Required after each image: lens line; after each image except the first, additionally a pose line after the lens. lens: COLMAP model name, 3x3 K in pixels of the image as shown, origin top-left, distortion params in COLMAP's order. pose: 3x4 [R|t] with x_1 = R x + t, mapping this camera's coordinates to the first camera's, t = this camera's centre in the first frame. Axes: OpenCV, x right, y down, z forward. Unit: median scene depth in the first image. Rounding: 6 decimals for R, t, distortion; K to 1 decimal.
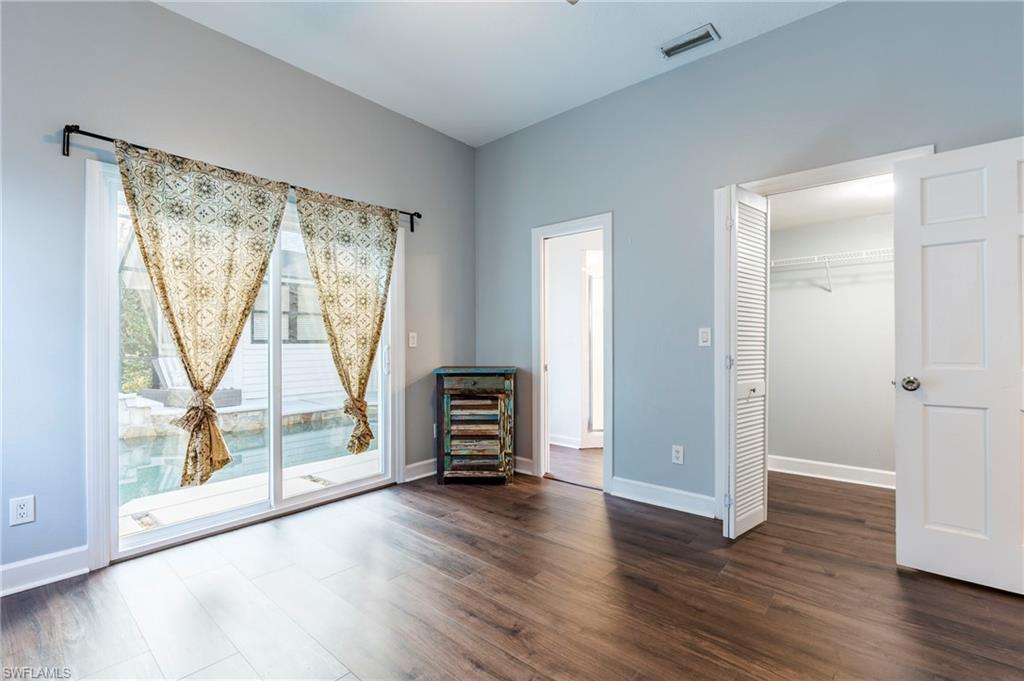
lens RADIAL K [[473.9, 0, 515.1], [0, 473.9, 340.3], [0, 0, 1]] dist [0.000387, 0.000379]
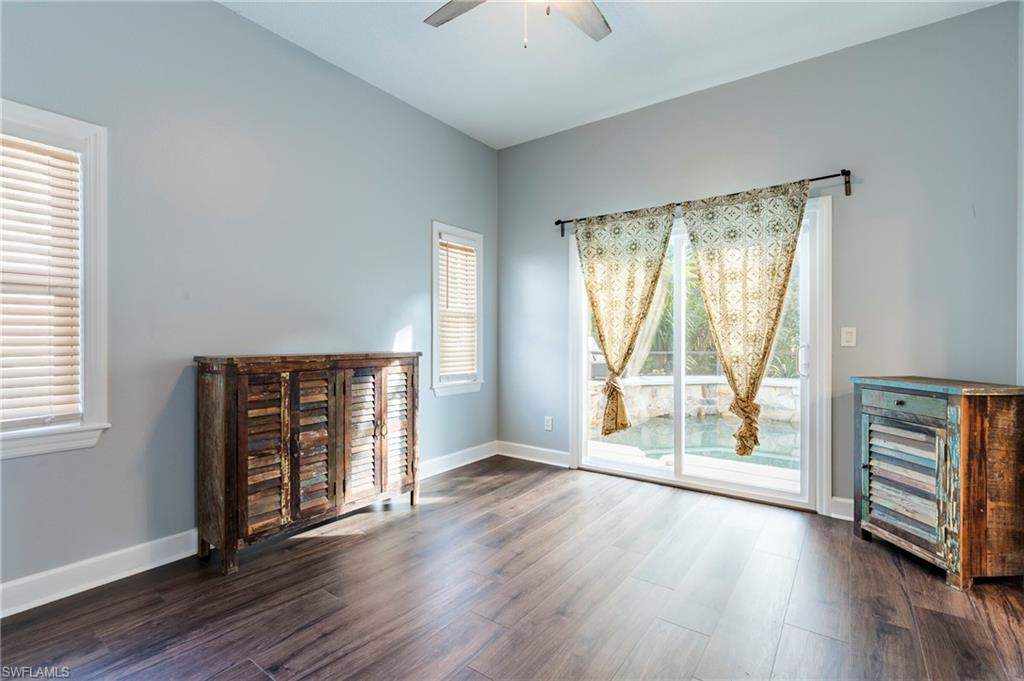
lens RADIAL K [[473.9, 0, 513.2], [0, 473.9, 342.0], [0, 0, 1]] dist [0.000387, 0.000379]
pose [[0.054877, 0.008880, -0.998454, 0.554657], [-0.000631, 0.999961, 0.008858, 0.000786], [0.998493, 0.000144, 0.054881, 0.448731]]
